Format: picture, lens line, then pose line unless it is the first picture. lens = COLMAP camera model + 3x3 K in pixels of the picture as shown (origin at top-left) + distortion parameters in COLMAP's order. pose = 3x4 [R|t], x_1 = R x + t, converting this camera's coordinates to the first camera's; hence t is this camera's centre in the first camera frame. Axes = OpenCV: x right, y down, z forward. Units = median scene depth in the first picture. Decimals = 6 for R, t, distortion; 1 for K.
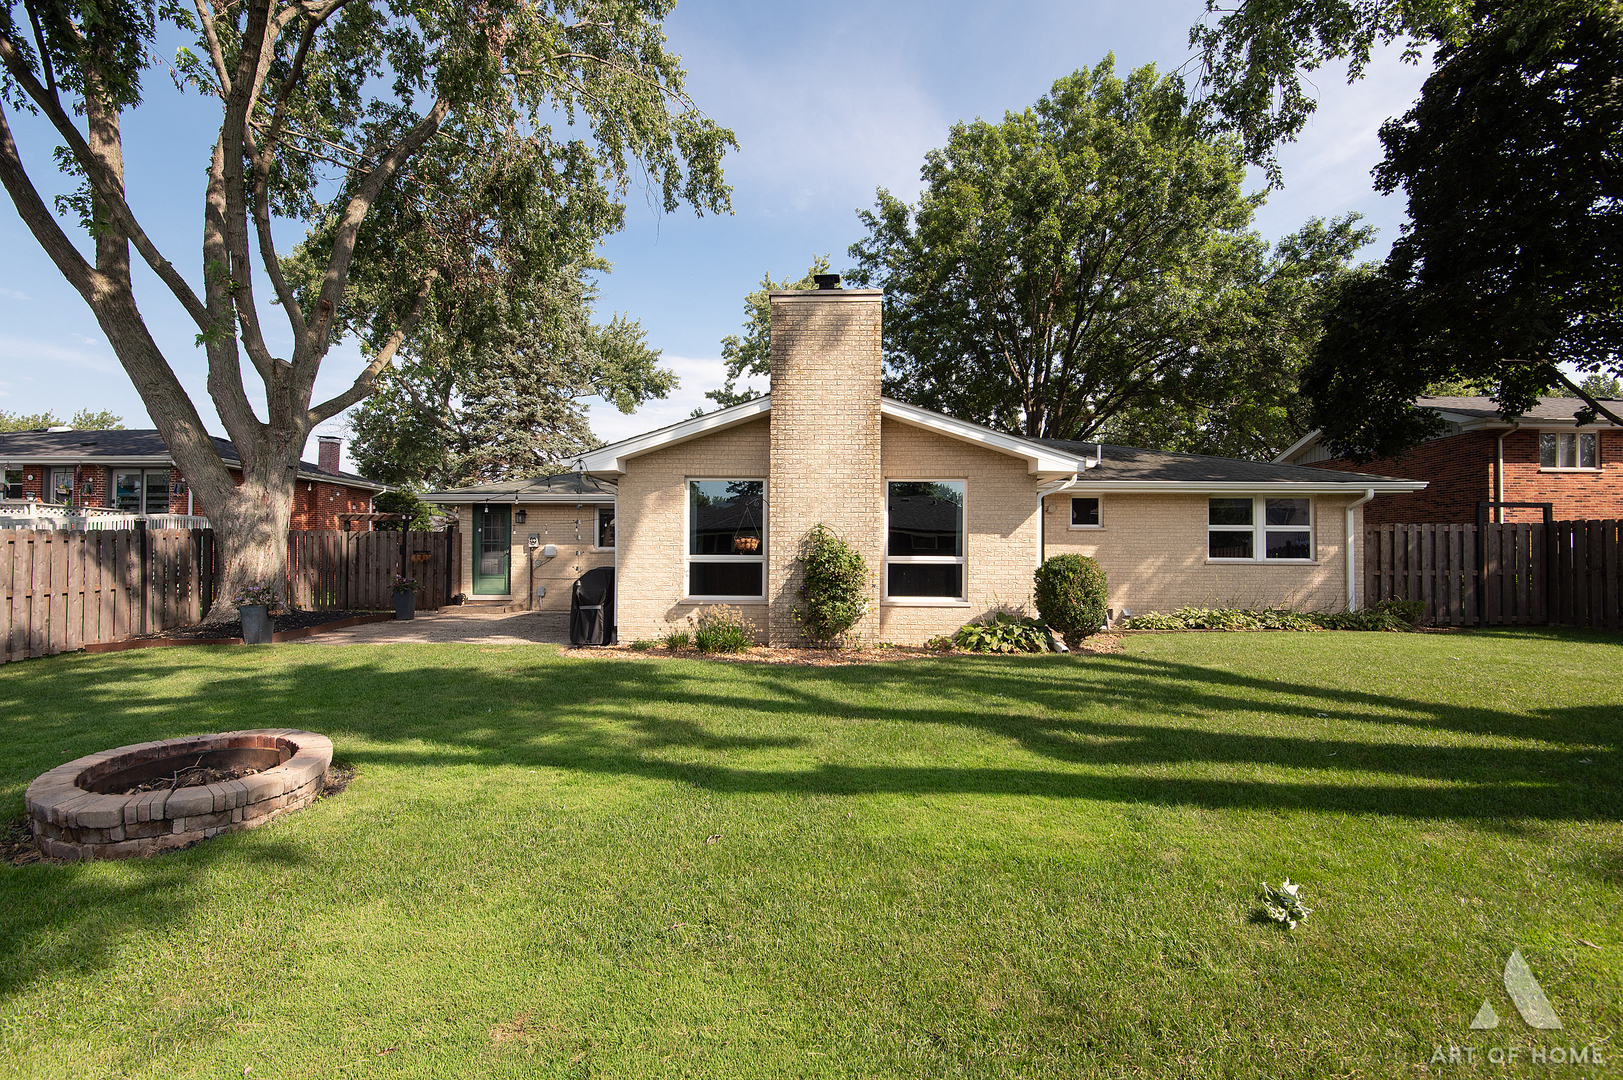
lens RADIAL K [[755.2, 0, 809.4], [0, 755.2, 542.1], [0, 0, 1]] dist [0.004343, 0.000263]
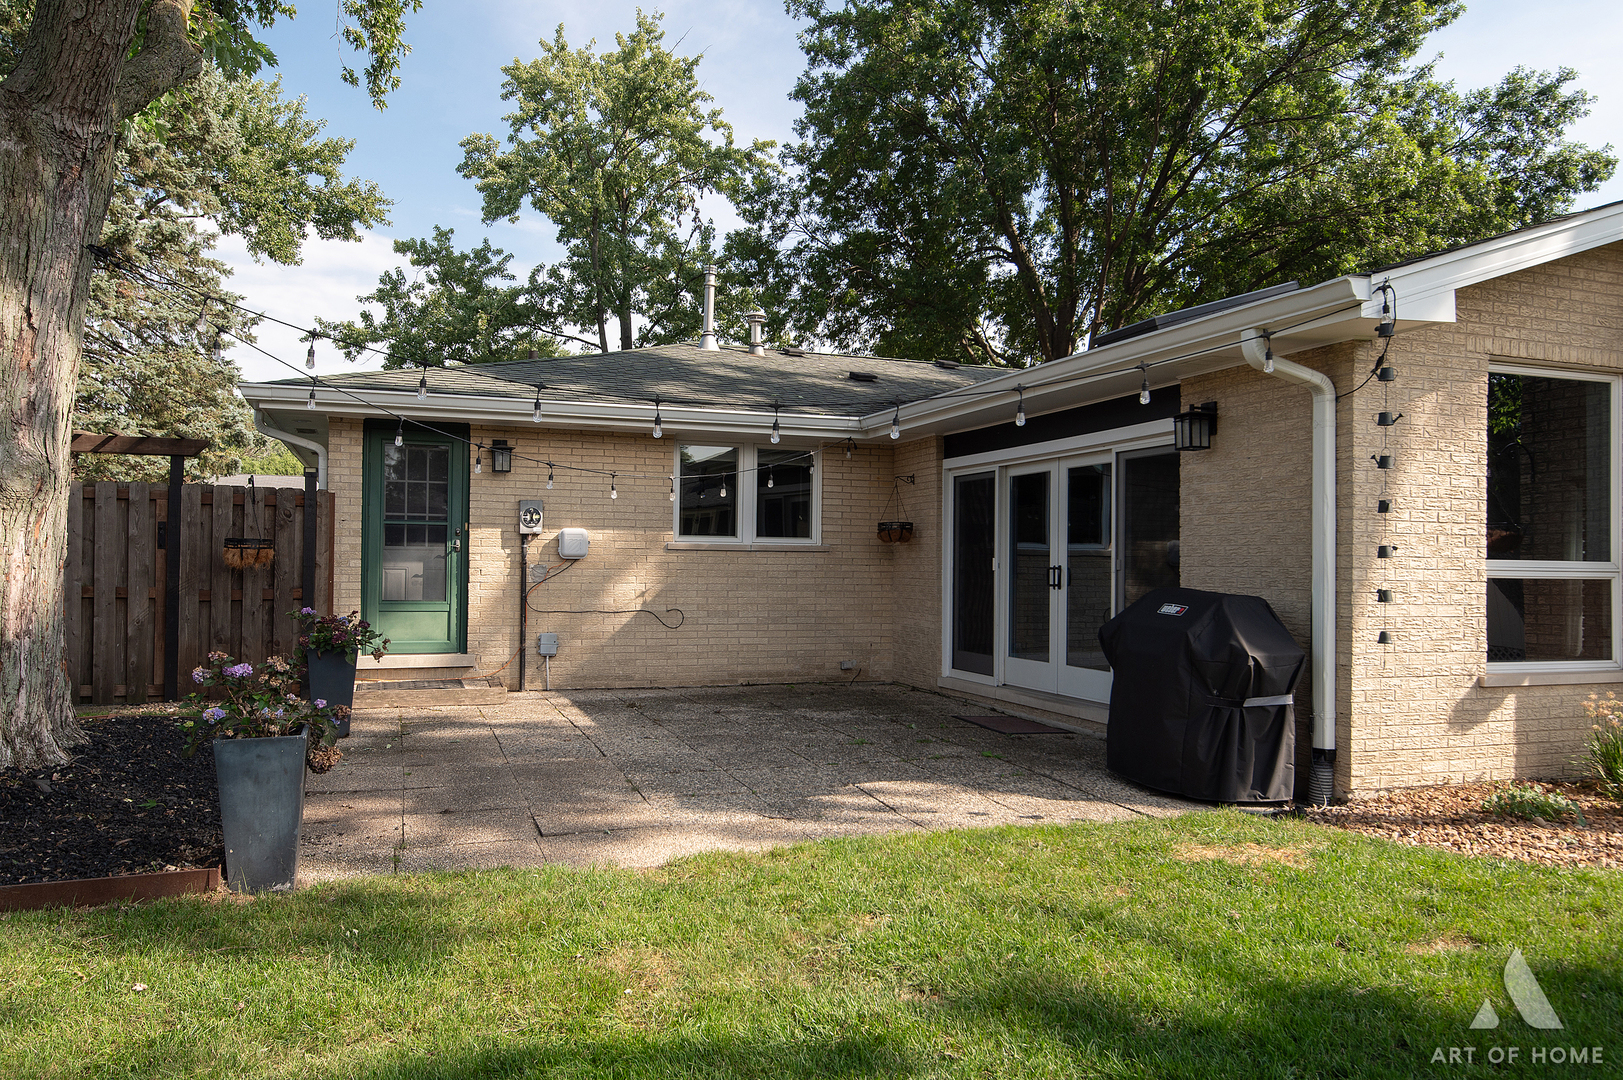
lens RADIAL K [[1197.8, 0, 812.0], [0, 1197.8, 543.9], [0, 0, 1]] dist [0.001058, -0.000608]
pose [[0.928986, 0.015167, 0.369804, -0.460440], [-0.016668, 0.999861, 0.000862, 0.008985], [-0.369739, -0.006965, 0.929110, 0.354680]]
